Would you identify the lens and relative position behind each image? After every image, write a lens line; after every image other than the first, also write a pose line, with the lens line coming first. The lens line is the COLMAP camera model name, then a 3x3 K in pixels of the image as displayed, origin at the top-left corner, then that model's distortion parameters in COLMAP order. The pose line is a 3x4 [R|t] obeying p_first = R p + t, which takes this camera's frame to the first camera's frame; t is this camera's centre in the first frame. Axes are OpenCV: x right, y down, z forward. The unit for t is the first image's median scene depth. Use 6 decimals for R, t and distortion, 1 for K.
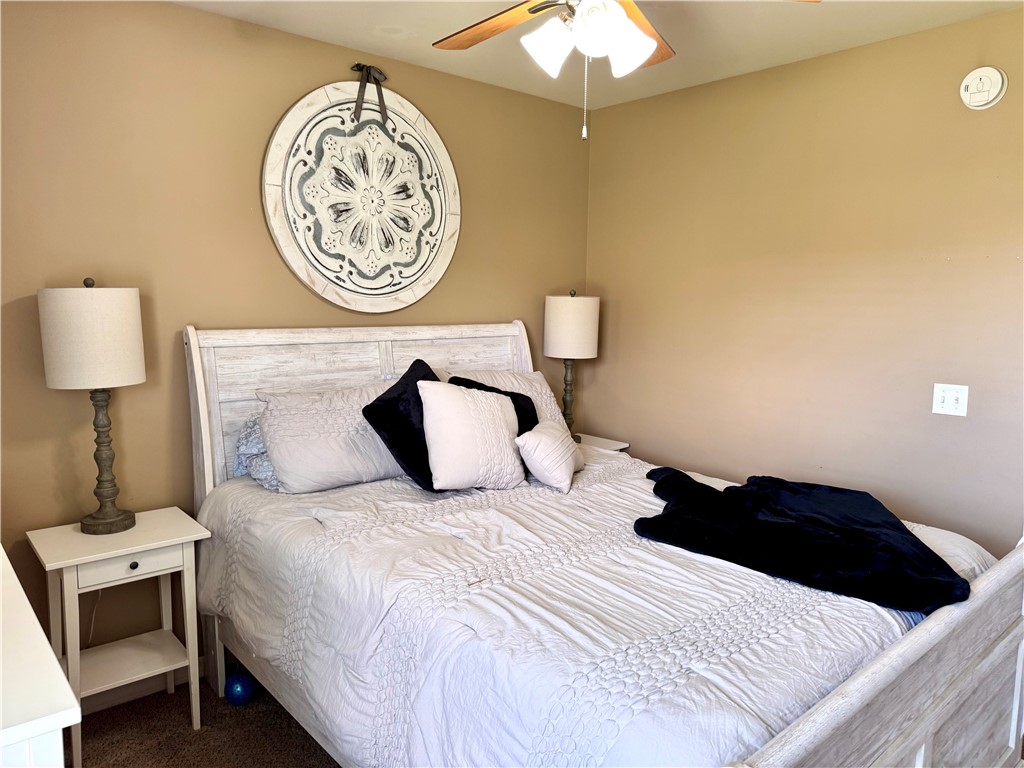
lens RADIAL K [[711.6, 0, 512.0], [0, 711.6, 384.0], [0, 0, 1]] dist [0.027538, -0.061584]
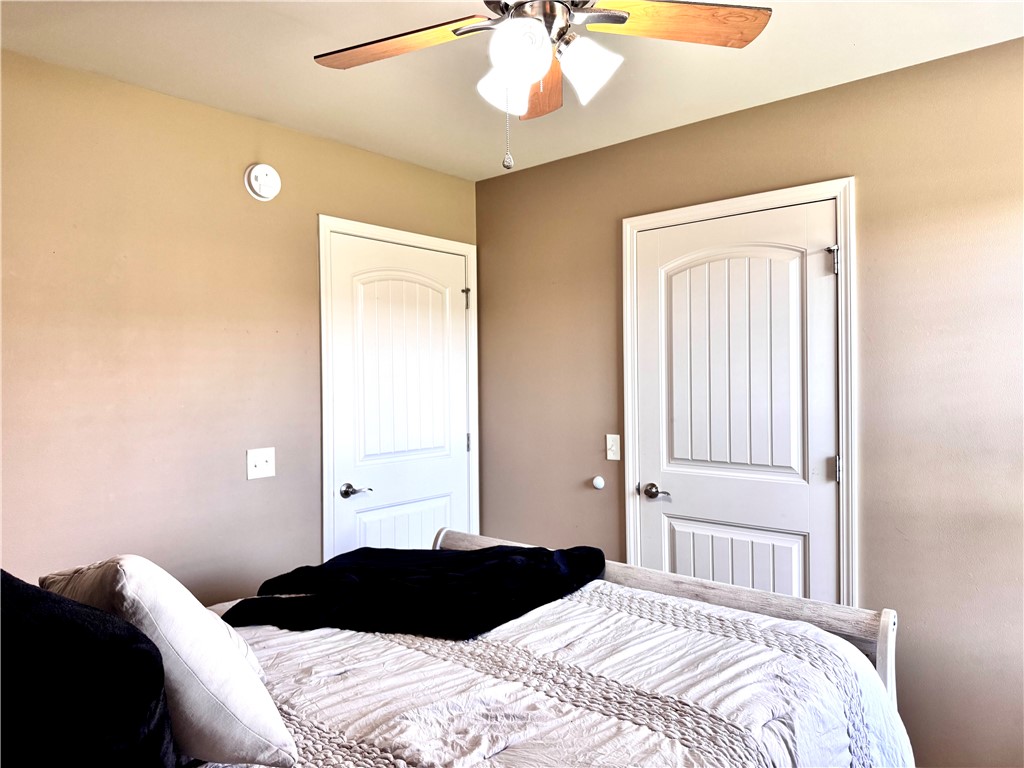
lens RADIAL K [[711.6, 0, 512.0], [0, 711.6, 384.0], [0, 0, 1]] dist [0.027538, -0.061584]
pose [[-0.106947, -0.019548, 0.994073, -1.174966], [0.143554, 0.989027, 0.034893, -0.190958], [-0.983847, 0.146435, -0.102967, 1.778713]]
